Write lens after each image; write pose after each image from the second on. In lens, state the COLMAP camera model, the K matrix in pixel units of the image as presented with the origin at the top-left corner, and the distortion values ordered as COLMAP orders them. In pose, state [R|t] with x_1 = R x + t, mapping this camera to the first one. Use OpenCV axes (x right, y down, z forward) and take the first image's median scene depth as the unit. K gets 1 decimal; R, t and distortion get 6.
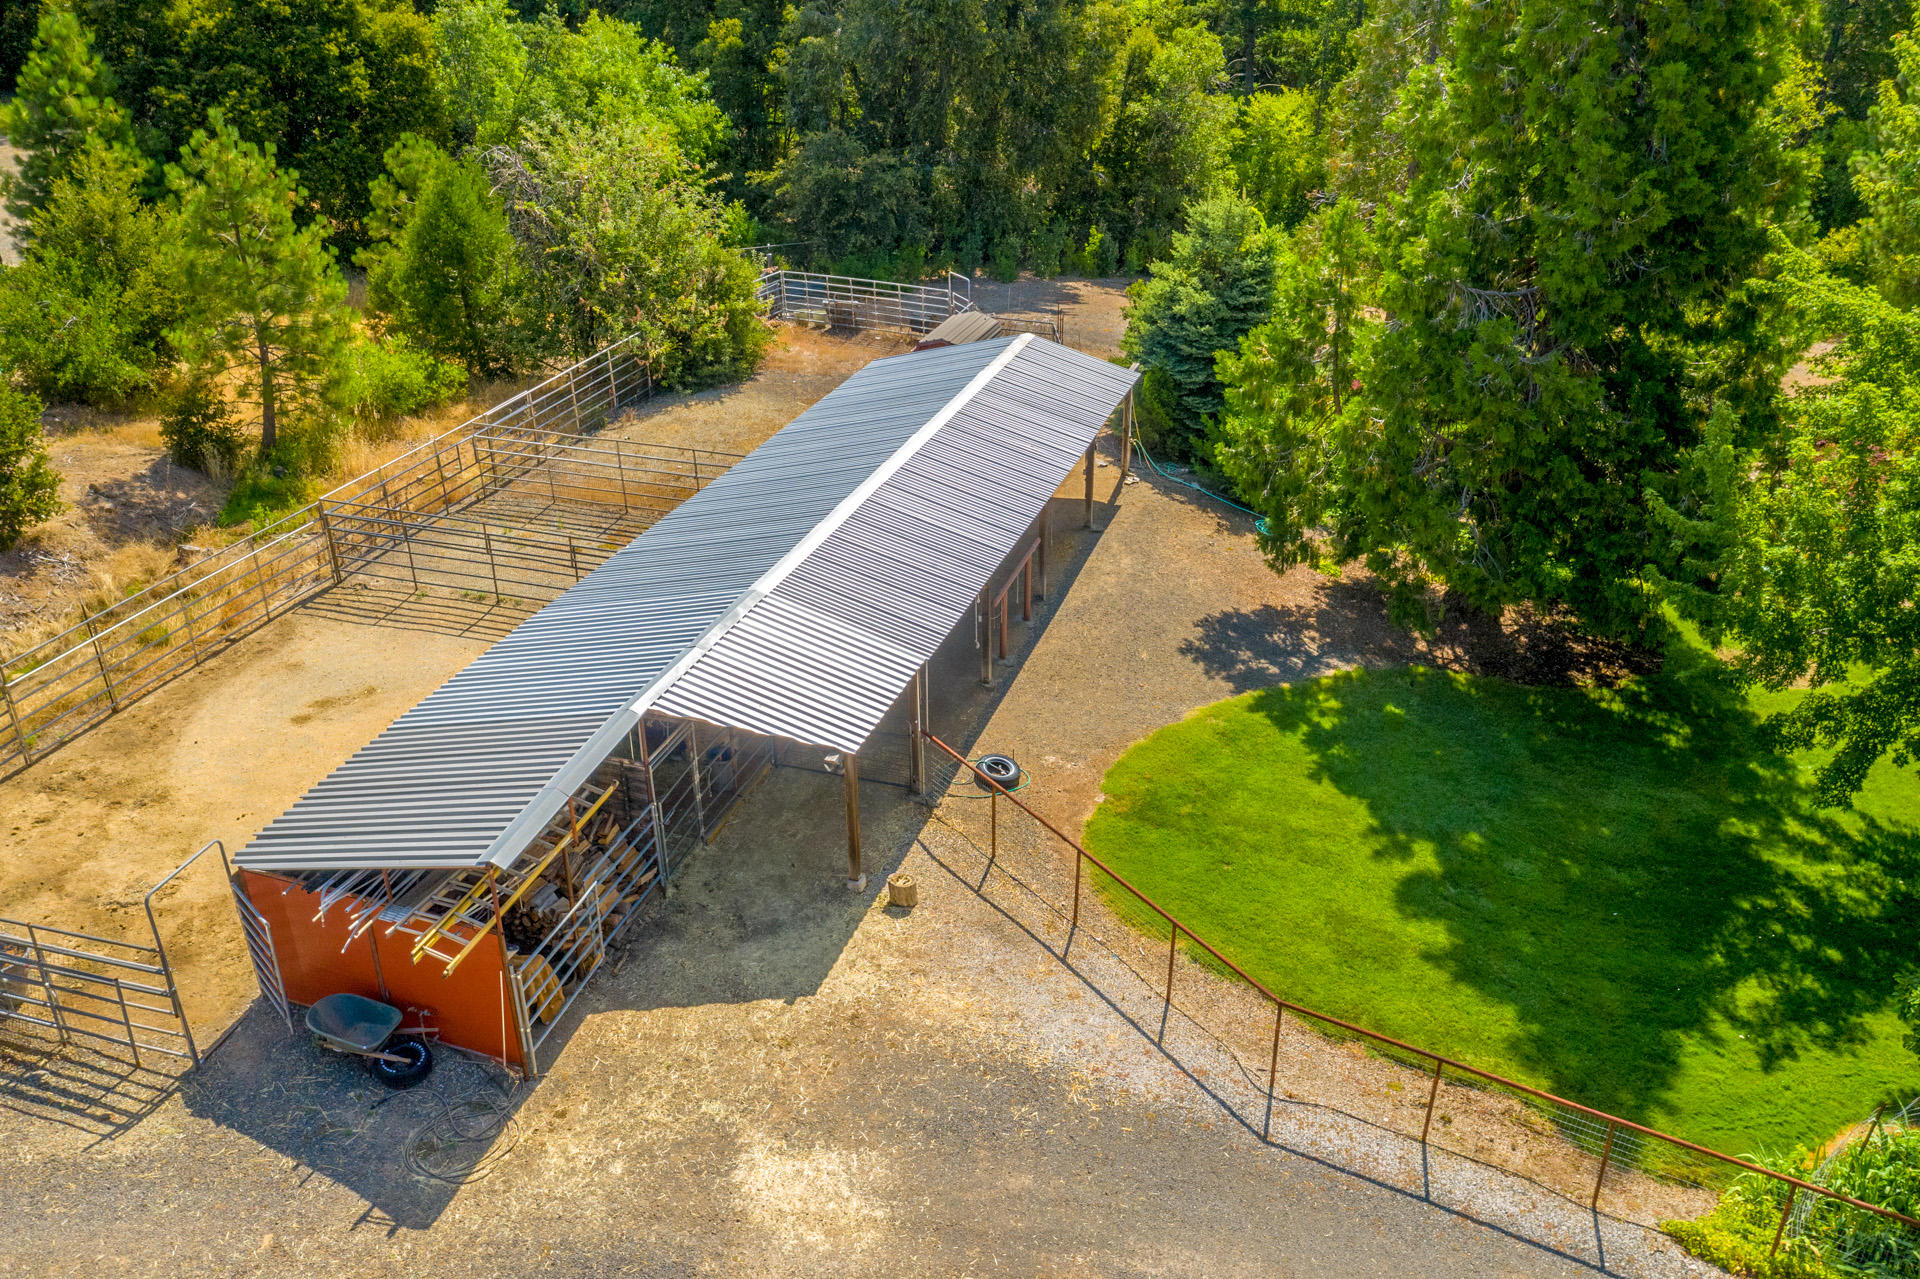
lens RADIAL K [[1513.2, 0, 958.0], [0, 1513.2, 630.8], [0, 0, 1]] dist [-0.005974, 0.014674]
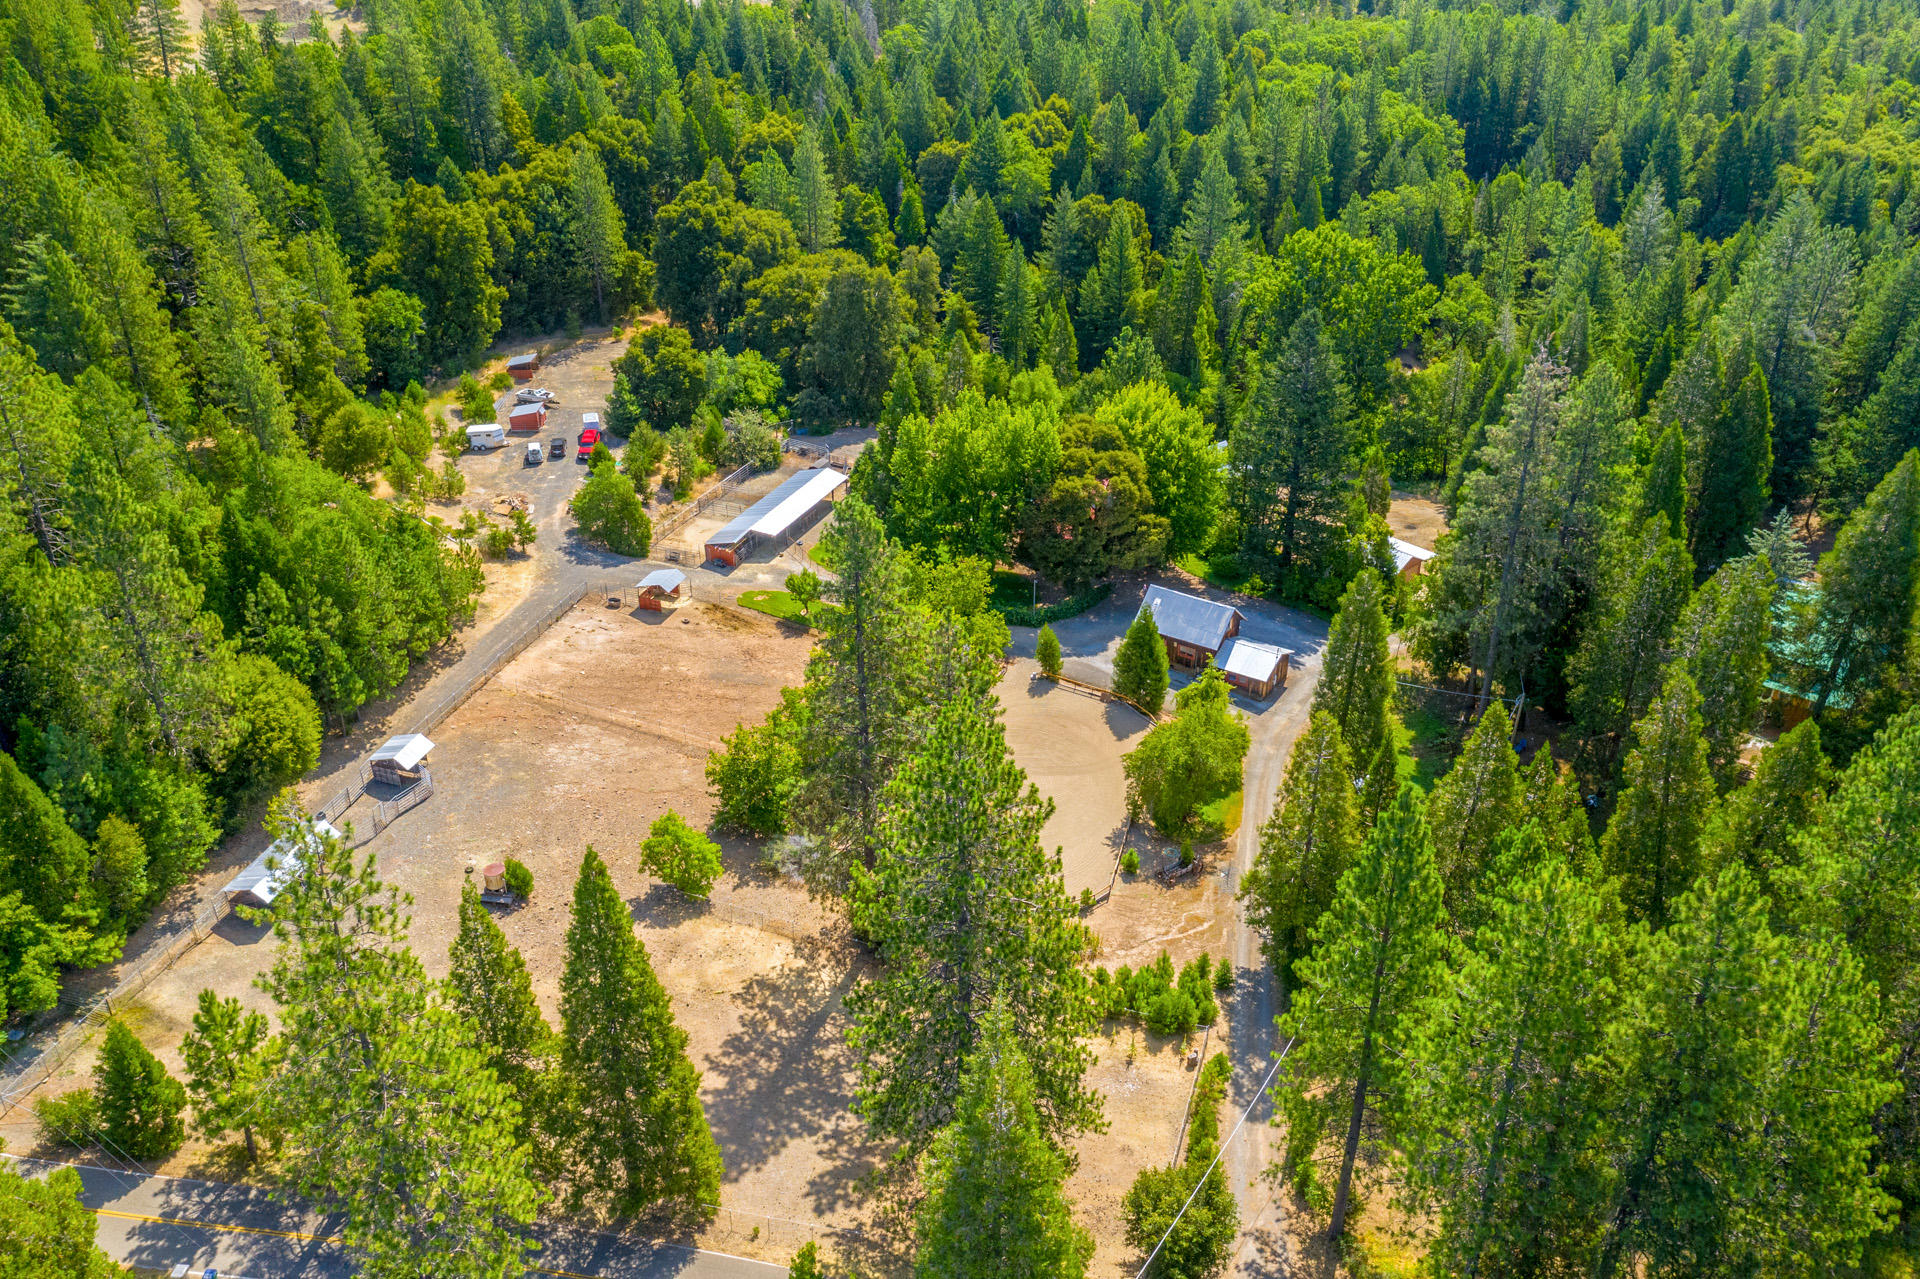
lens RADIAL K [[1513.2, 0, 950.4], [0, 1513.2, 638.5], [0, 0, 1]] dist [-0.005974, 0.014674]
pose [[0.995515, 0.044156, -0.083672, 0.945430], [-0.040236, 0.998038, 0.047968, 0.121200], [0.085626, -0.044387, 0.995338, -4.238266]]
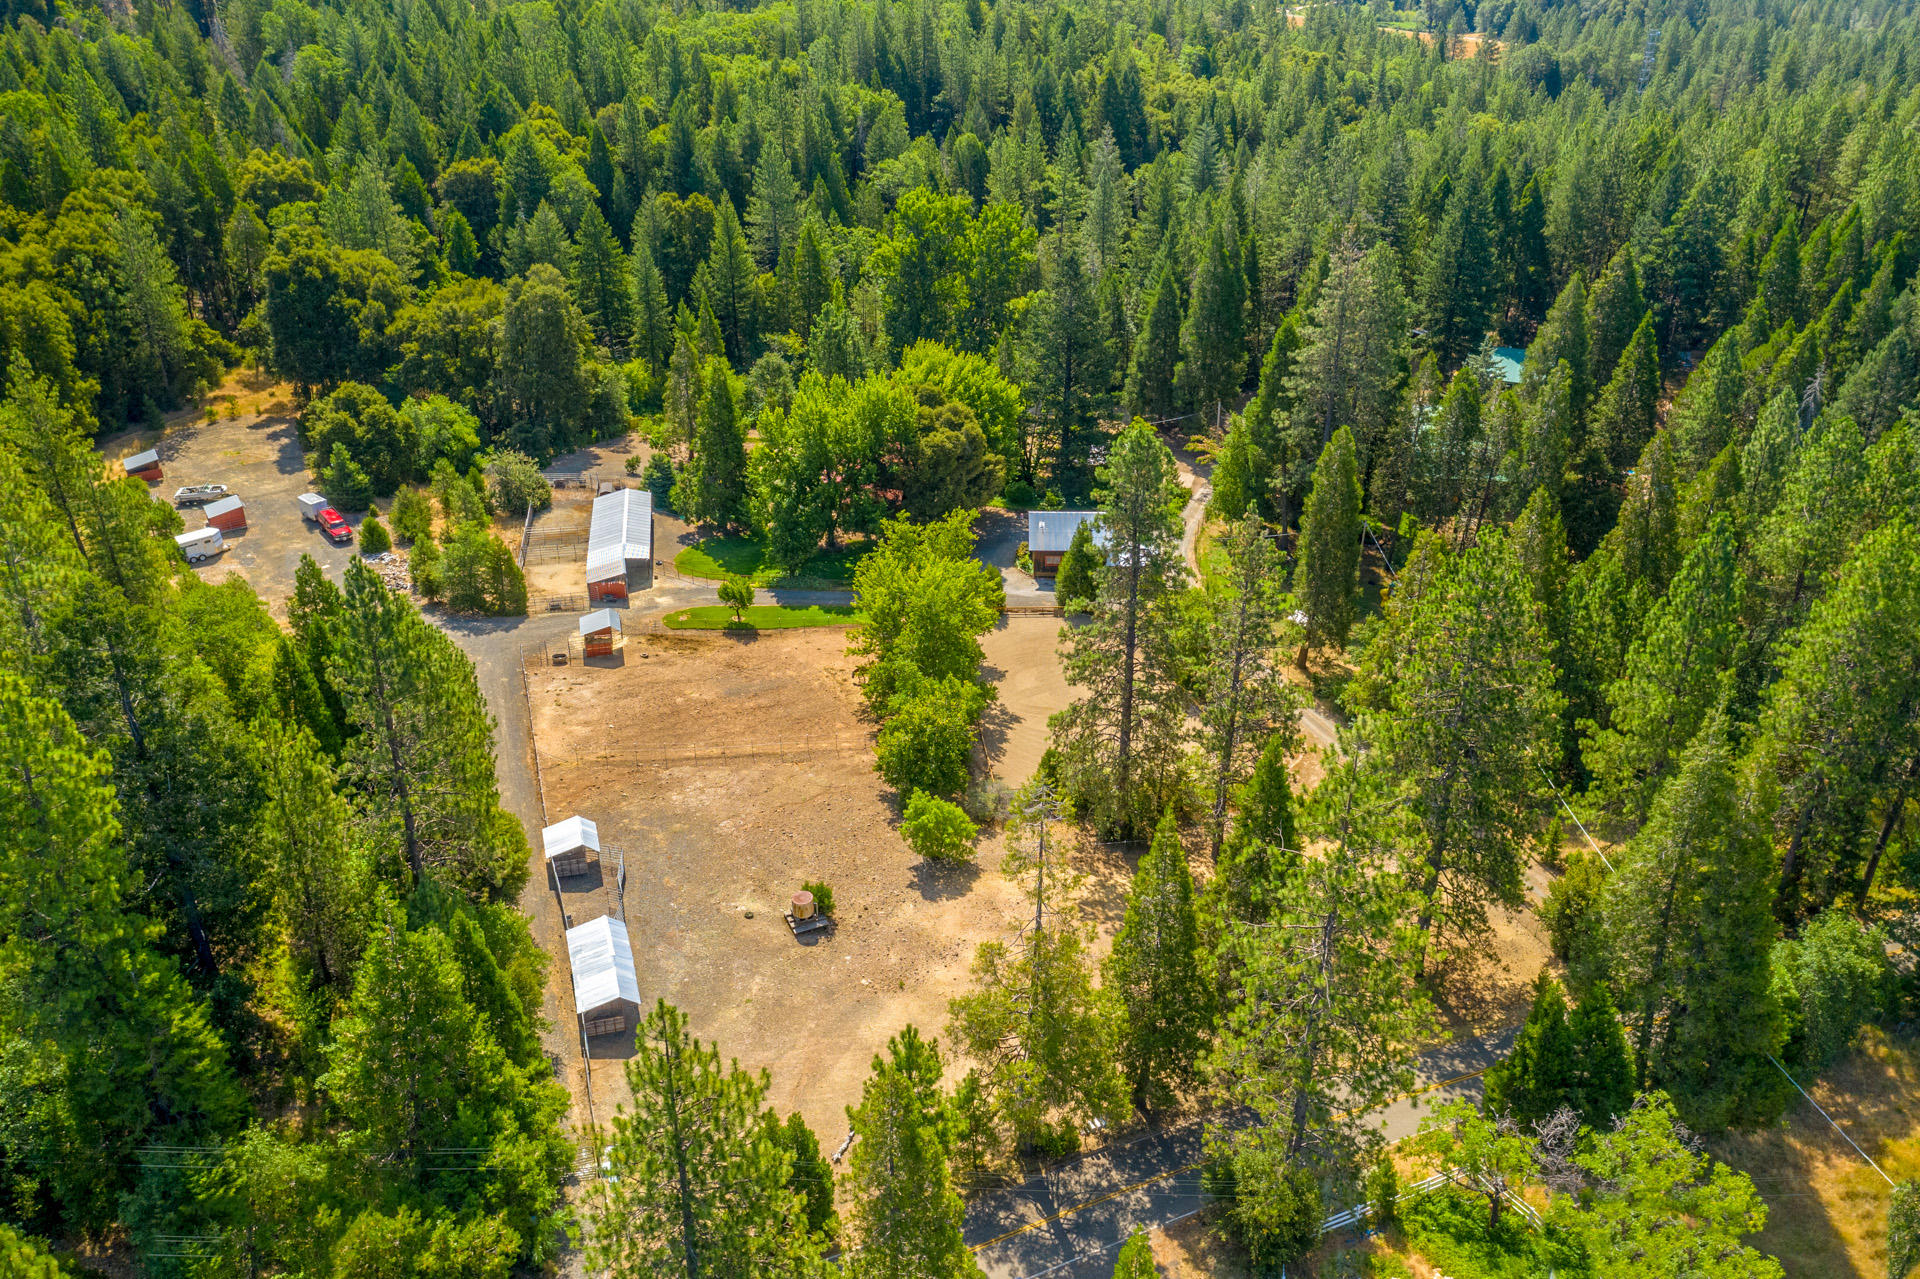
lens RADIAL K [[1513.2, 0, 960.8], [0, 1513.2, 643.5], [0, 0, 1]] dist [-0.005974, 0.014674]
pose [[0.883938, -0.224568, 0.410151, -1.179386], [0.205278, 0.974452, 0.091132, 0.074926], [-0.420137, 0.003640, 0.907453, -4.119295]]
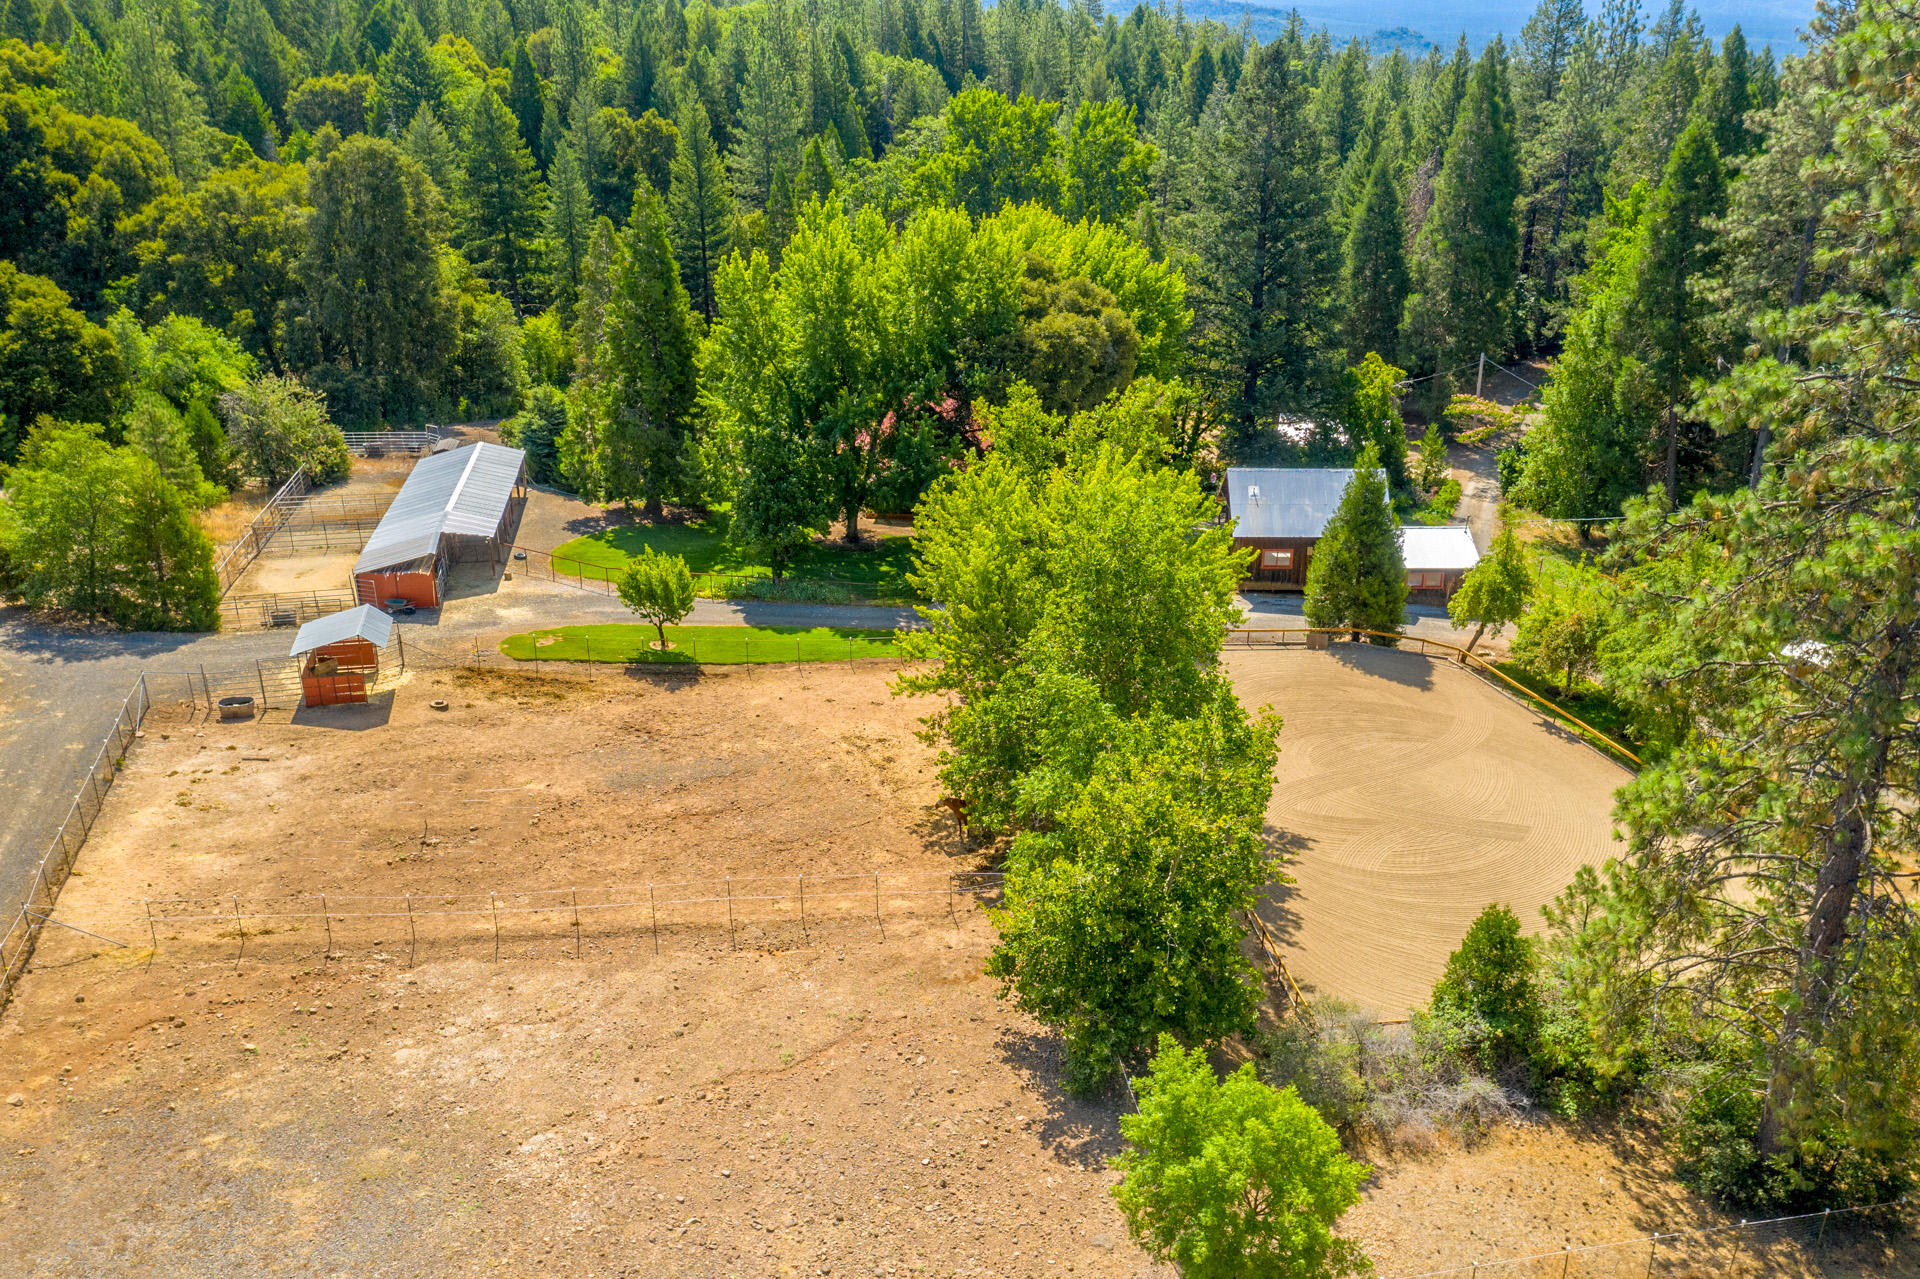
lens RADIAL K [[1513.2, 0, 960.6], [0, 1513.2, 640.9], [0, 0, 1]] dist [-0.005974, 0.014674]
pose [[0.884405, -0.171170, 0.434199, -0.449696], [0.204072, 0.978498, -0.029925, 0.428503], [-0.419741, 0.115074, 0.900320, -1.843553]]
